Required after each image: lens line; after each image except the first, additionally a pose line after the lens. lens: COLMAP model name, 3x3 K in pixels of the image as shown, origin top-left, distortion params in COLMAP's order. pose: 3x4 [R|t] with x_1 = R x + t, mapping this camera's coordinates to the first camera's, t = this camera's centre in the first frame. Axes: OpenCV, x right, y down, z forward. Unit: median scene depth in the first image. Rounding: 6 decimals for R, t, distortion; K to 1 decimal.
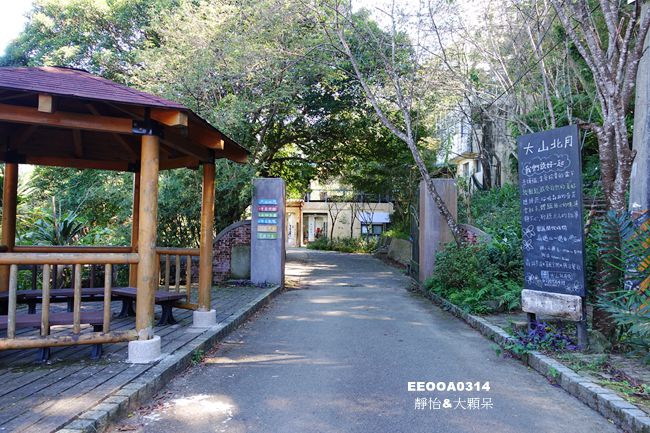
lens RADIAL K [[451.3, 0, 325.0], [0, 451.3, 215.9], [0, 0, 1]] dist [0.005823, 0.005437]
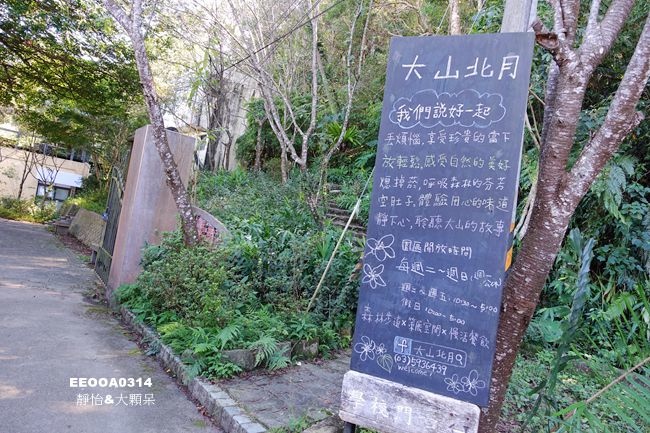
lens RADIAL K [[451.3, 0, 325.2], [0, 451.3, 217.0], [0, 0, 1]] dist [0.005823, 0.005437]
pose [[0.793714, 0.141337, 0.591643, 0.080126], [-0.166854, 0.985912, -0.011681, 0.011758], [-0.584959, -0.089447, 0.806115, 0.408161]]
